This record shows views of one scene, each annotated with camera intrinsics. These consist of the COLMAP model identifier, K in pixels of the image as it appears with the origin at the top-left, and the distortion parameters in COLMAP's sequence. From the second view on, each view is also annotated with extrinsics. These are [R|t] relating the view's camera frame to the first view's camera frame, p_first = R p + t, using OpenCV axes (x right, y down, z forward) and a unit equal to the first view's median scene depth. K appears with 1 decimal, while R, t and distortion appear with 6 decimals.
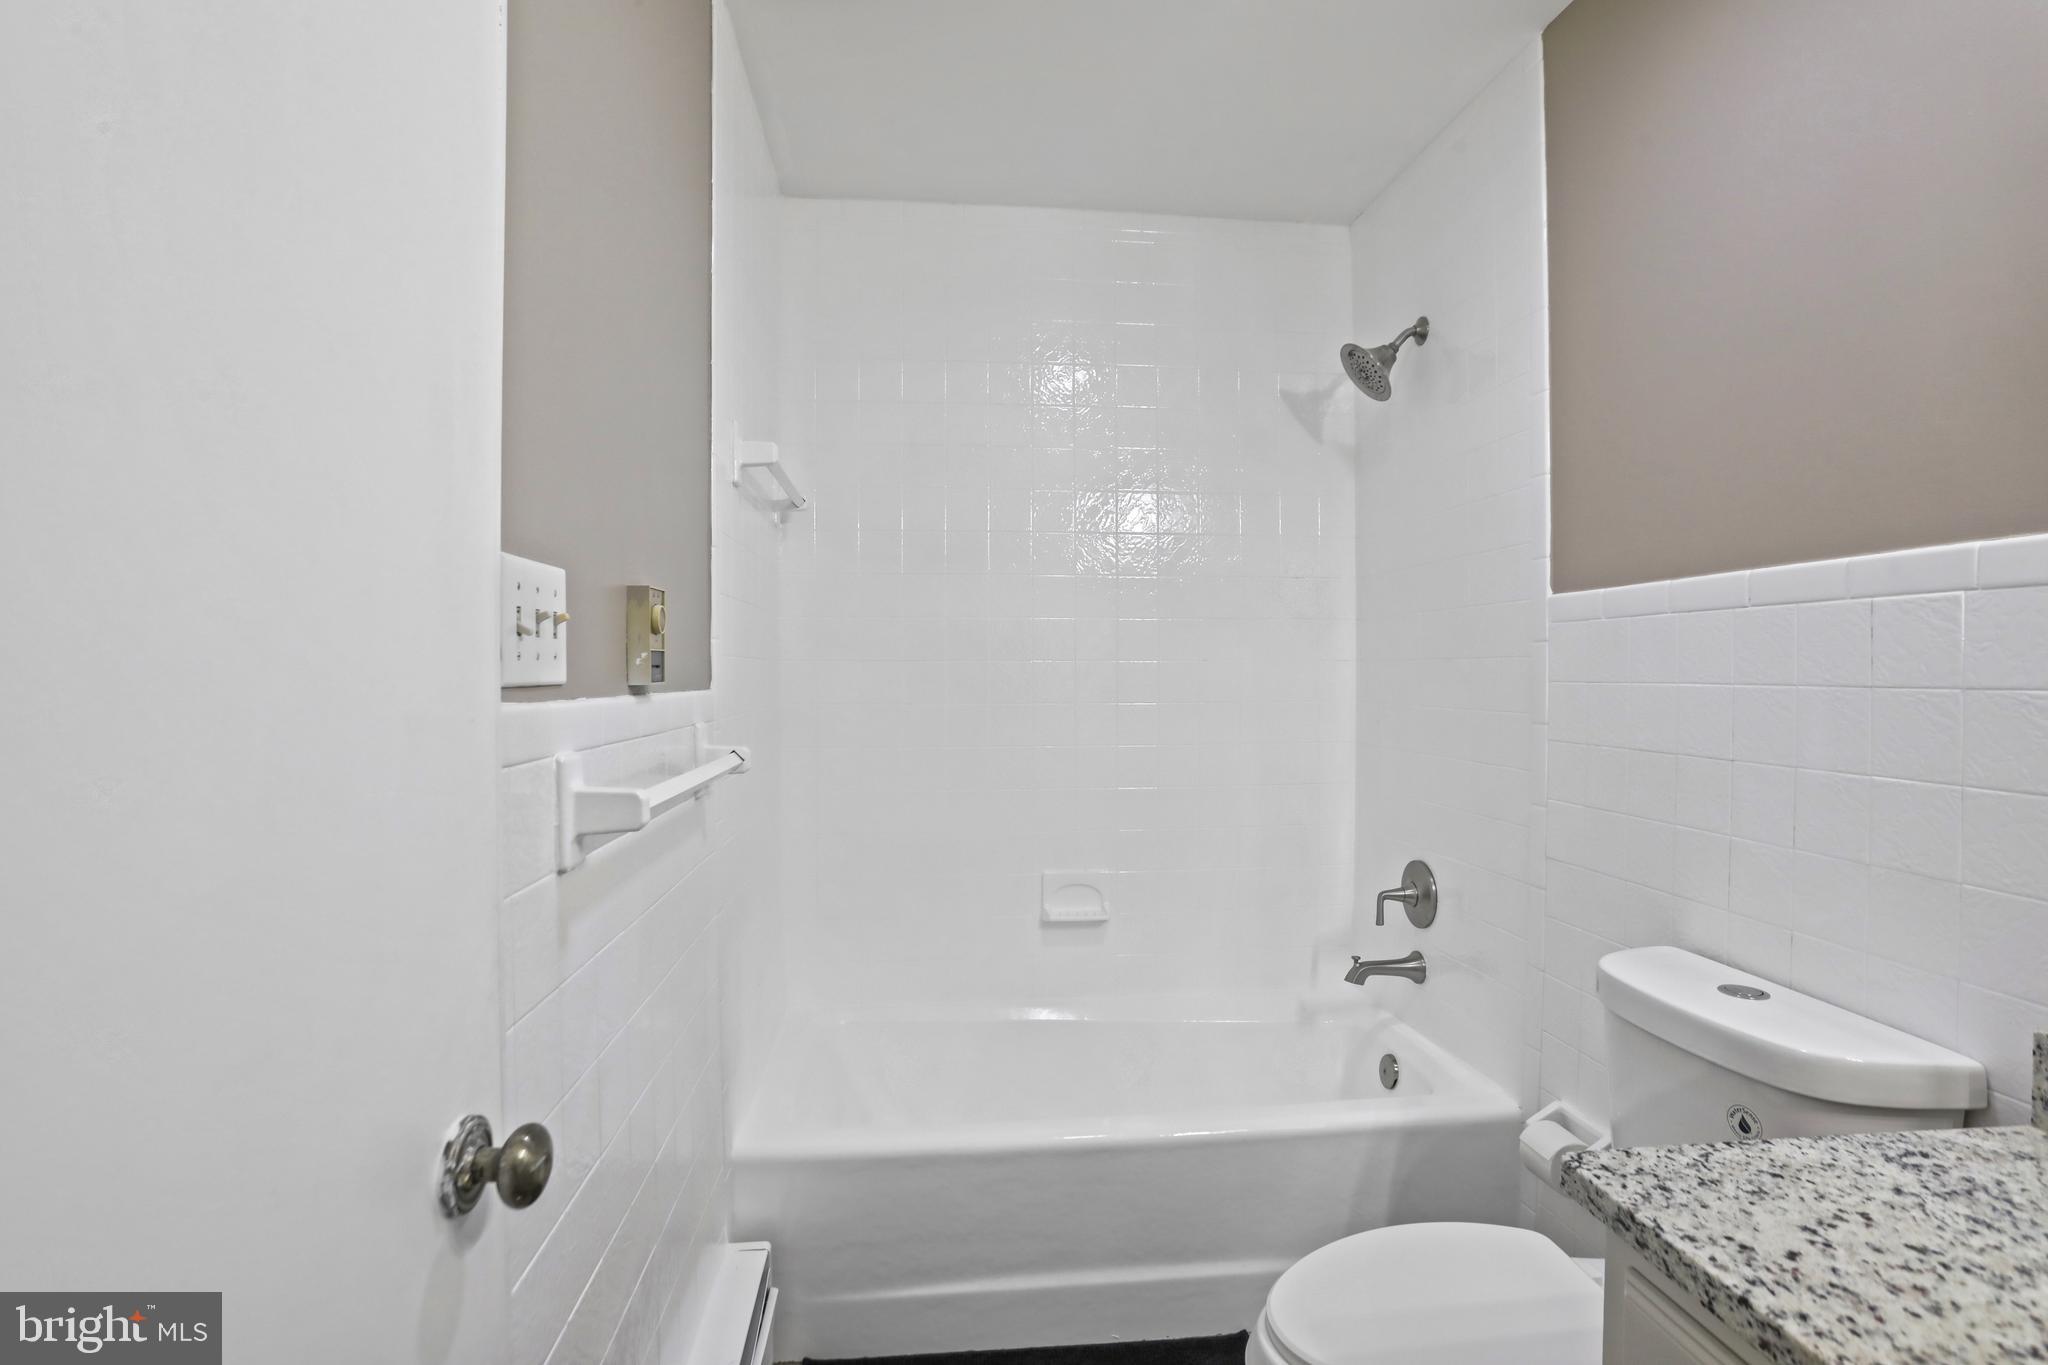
lens RADIAL K [[1023.7, 0, 1013.2], [0, 1023.7, 674.1], [0, 0, 1]] dist [-0.041225, 0.005531]
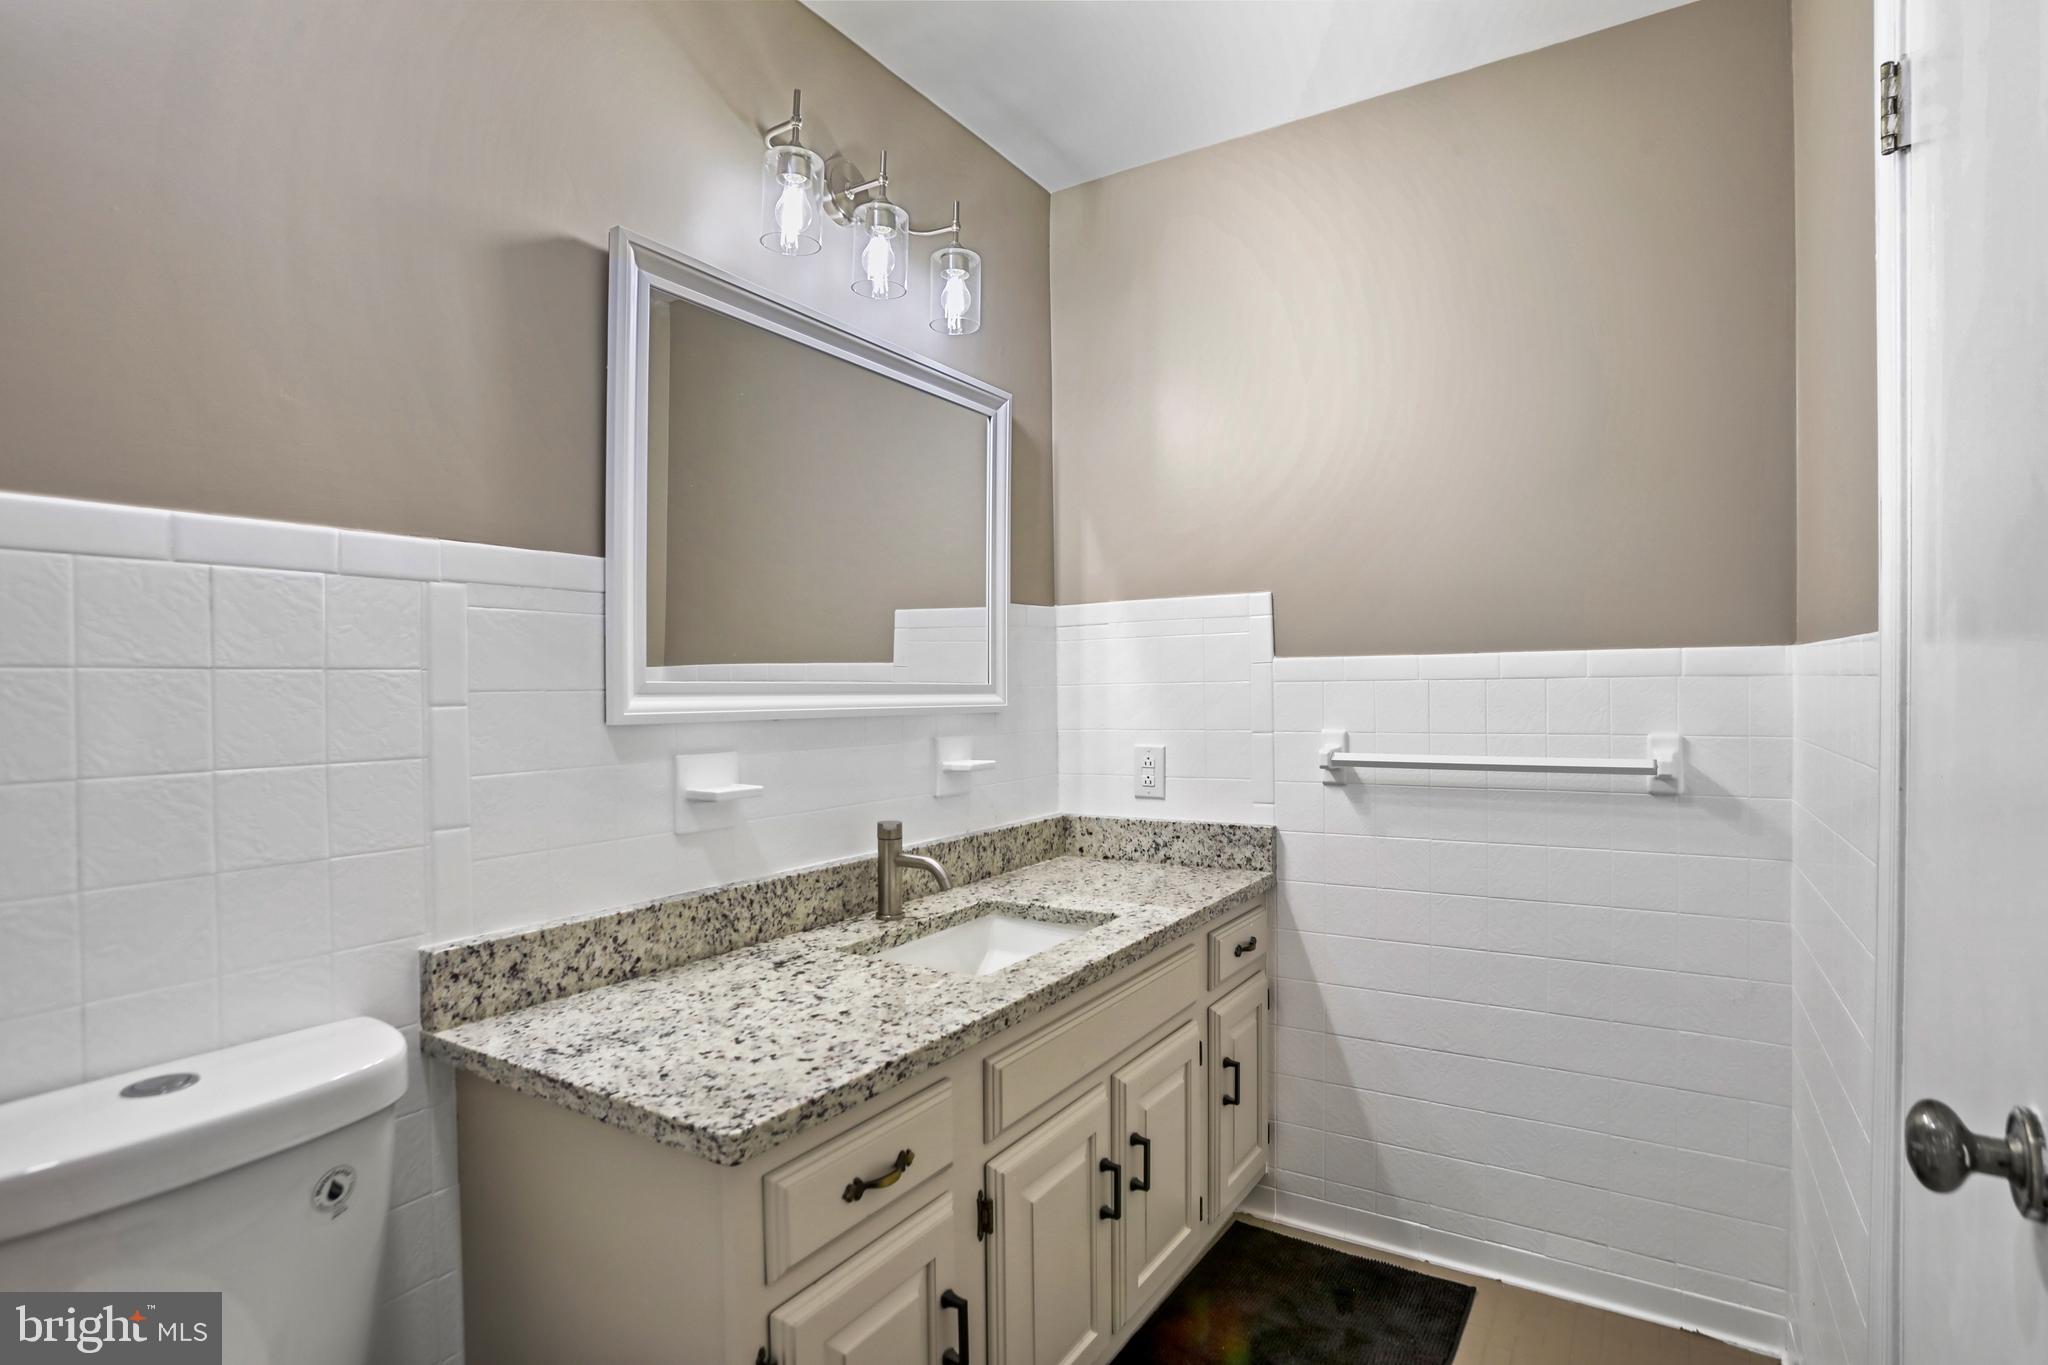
lens RADIAL K [[1023.7, 0, 1004.9], [0, 1023.7, 682.7], [0, 0, 1]] dist [-0.041225, 0.005531]
pose [[-0.780790, -0.000549, 0.624793, -0.303139], [0.009042, 0.999885, 0.012179, 0.029077], [-0.624728, 0.015158, -0.780696, 1.718908]]
